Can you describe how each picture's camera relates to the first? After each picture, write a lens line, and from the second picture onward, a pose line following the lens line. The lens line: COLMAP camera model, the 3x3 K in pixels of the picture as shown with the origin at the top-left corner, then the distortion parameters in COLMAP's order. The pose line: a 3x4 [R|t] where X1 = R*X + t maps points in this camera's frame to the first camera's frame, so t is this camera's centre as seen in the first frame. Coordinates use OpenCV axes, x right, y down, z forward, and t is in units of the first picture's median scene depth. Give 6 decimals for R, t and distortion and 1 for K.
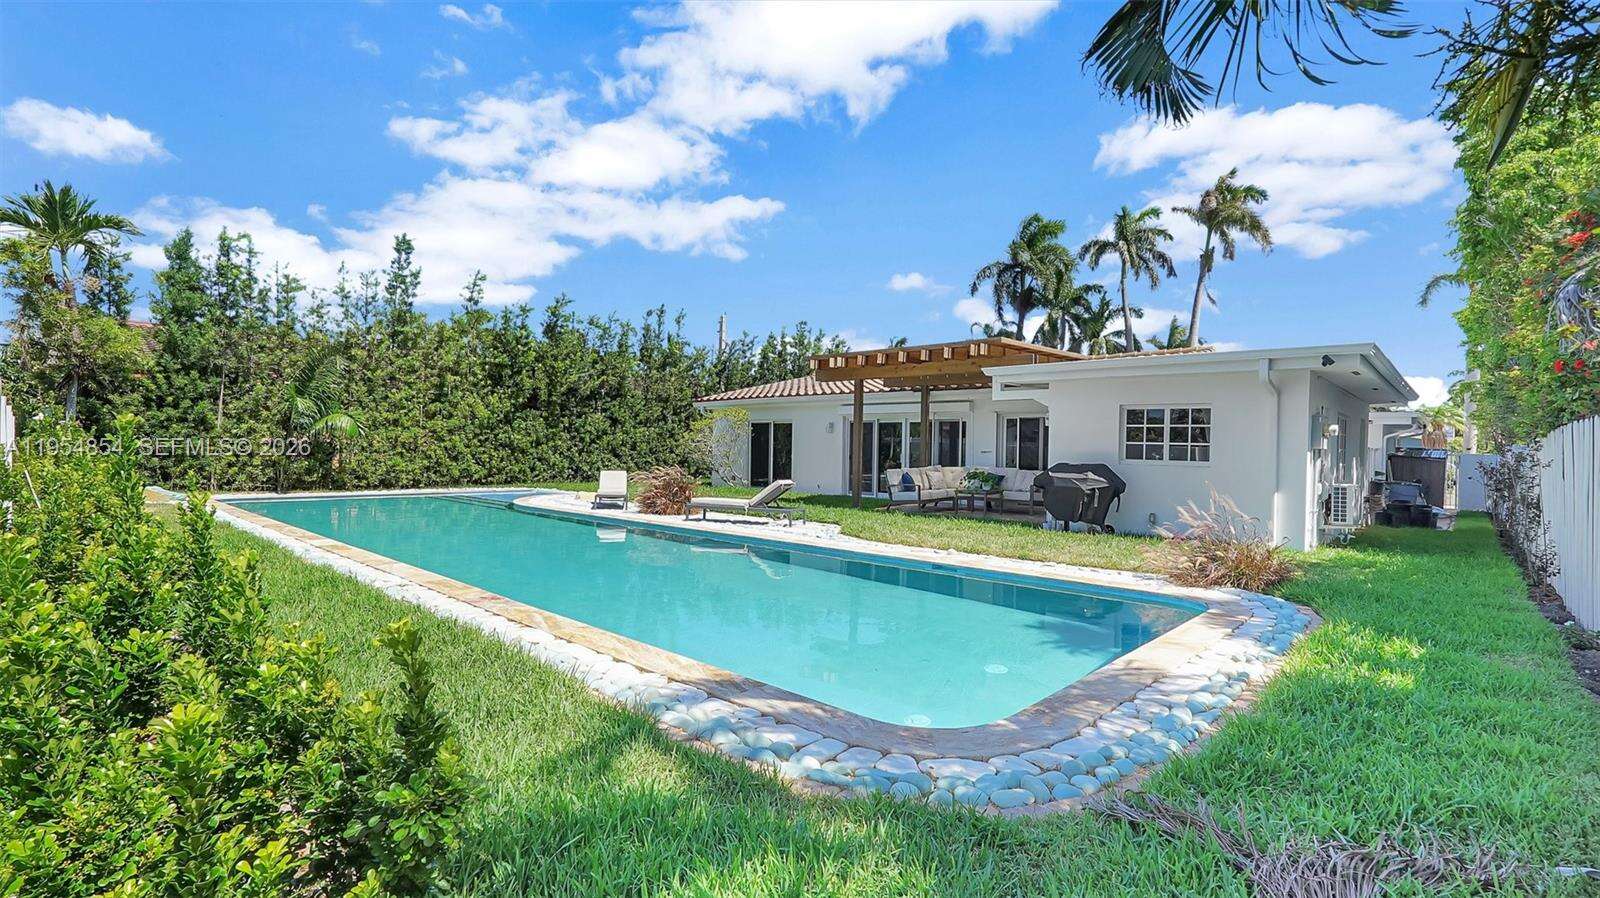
lens RADIAL K [[716.9, 0, 801.8], [0, 716.9, 442.2], [0, 0, 1]] dist [-0.001093, -0.000119]
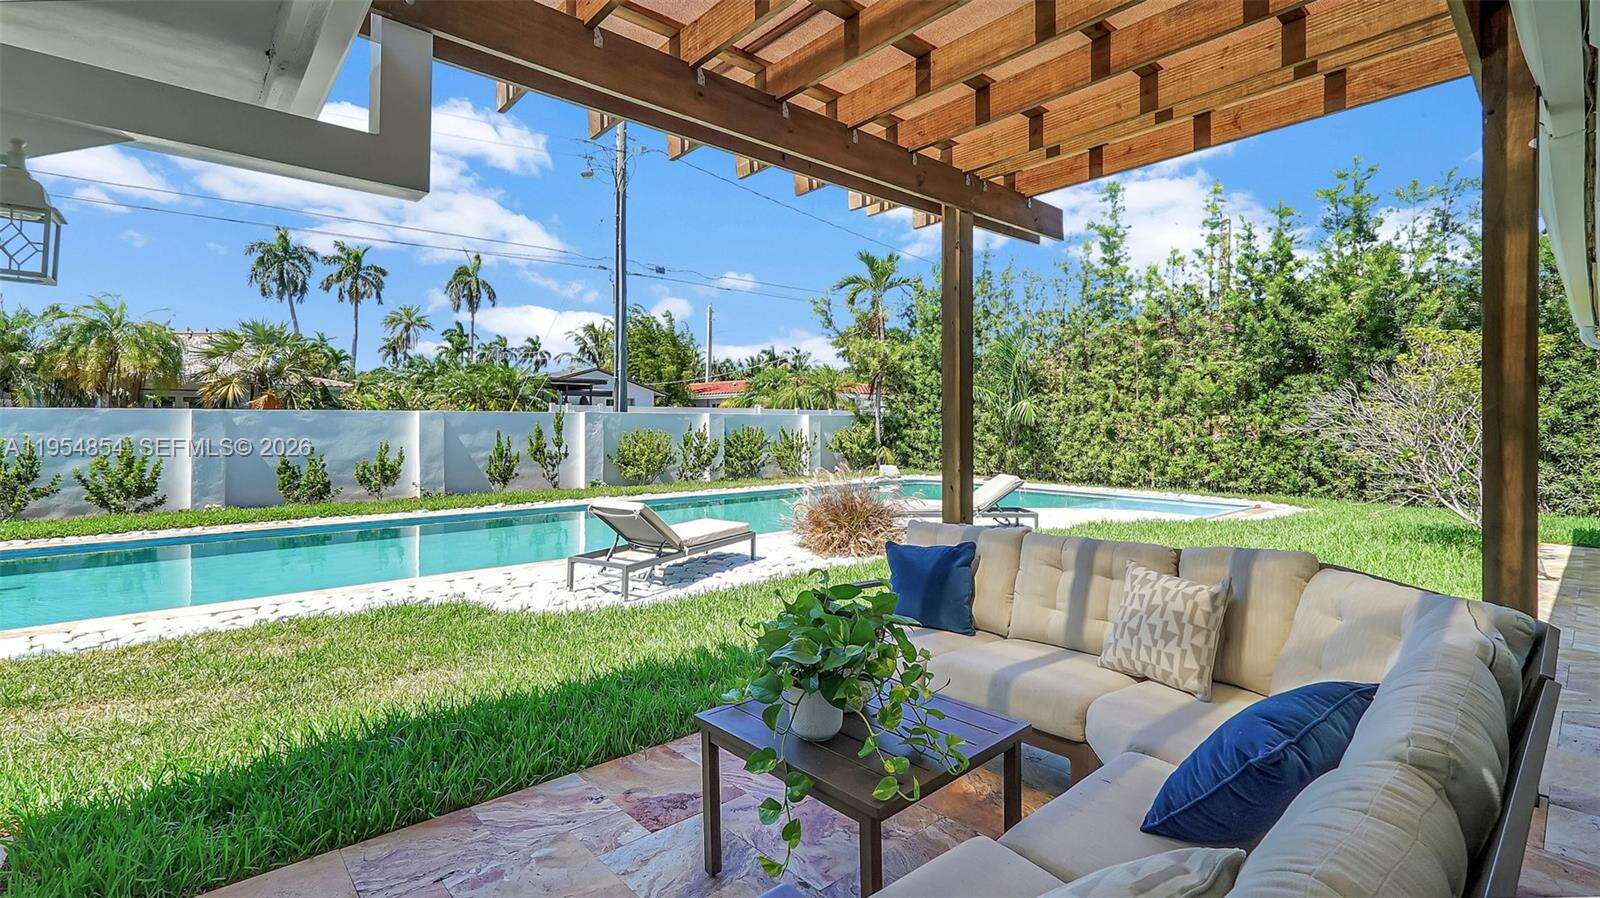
lens RADIAL K [[718.4, 0, 797.6], [0, 718.4, 425.5], [0, 0, 1]] dist [0.000642, 0.000153]
pose [[-0.092309, -0.013409, -0.995640, 0.311813], [0.008775, 0.999860, -0.014279, 0.004169], [0.995692, -0.010055, -0.092178, 0.773345]]
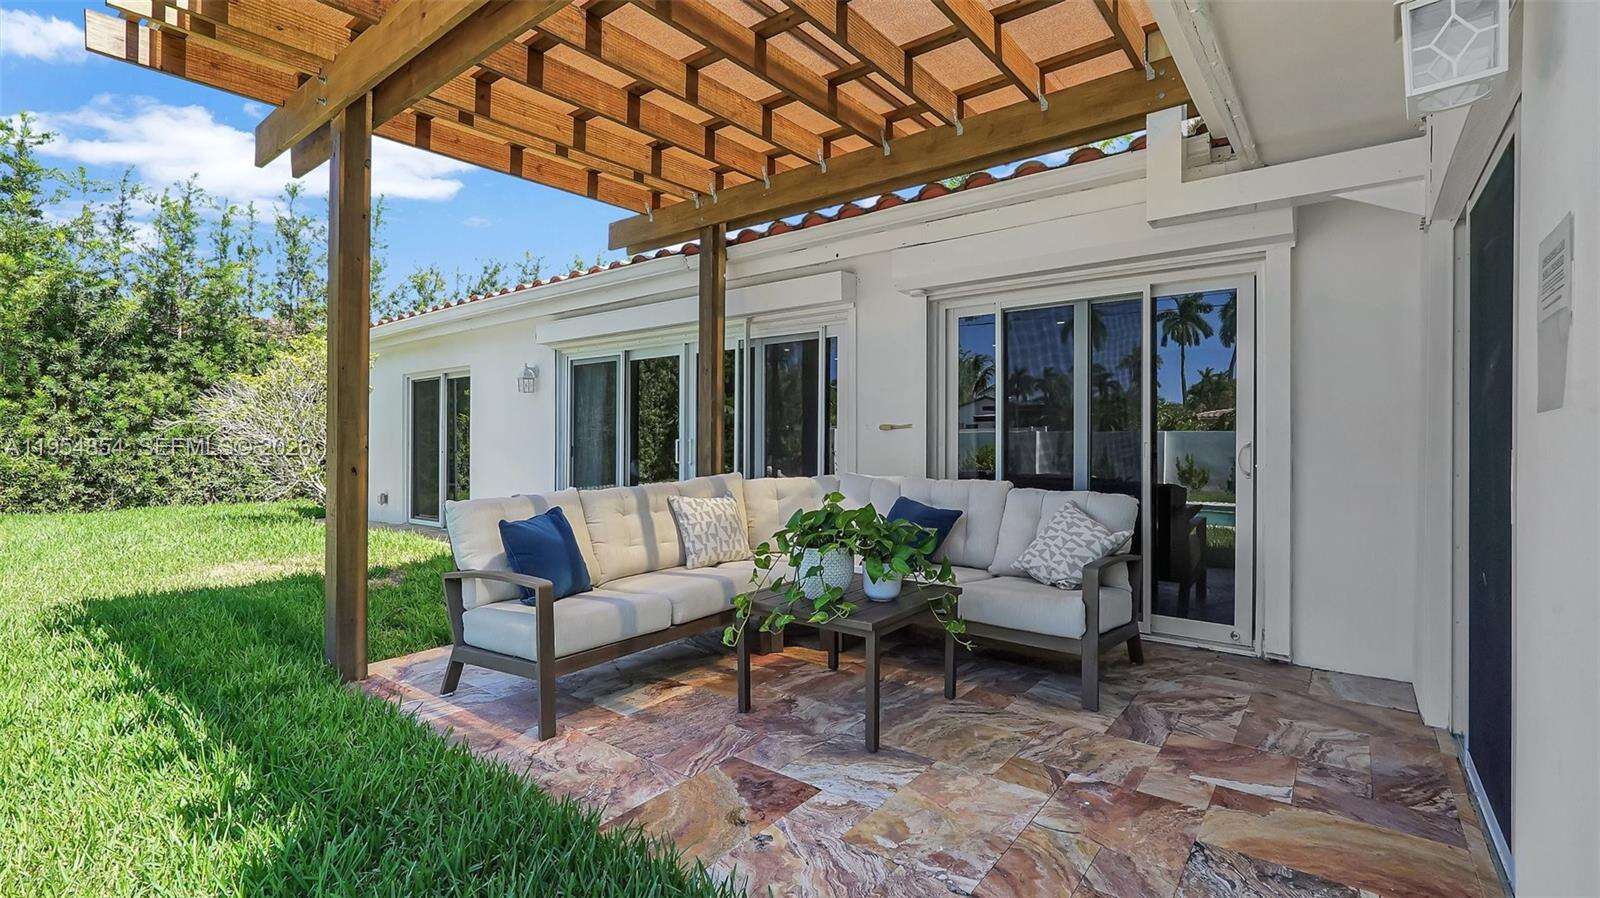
lens RADIAL K [[716.9, 0, 801.8], [0, 716.9, 442.2], [0, 0, 1]] dist [-0.001093, -0.000119]
pose [[0.995935, -0.013098, 0.089122, 0.165071], [0.012465, 0.999893, 0.007659, 0.015353], [-0.089213, -0.006517, 0.995991, 0.606365]]
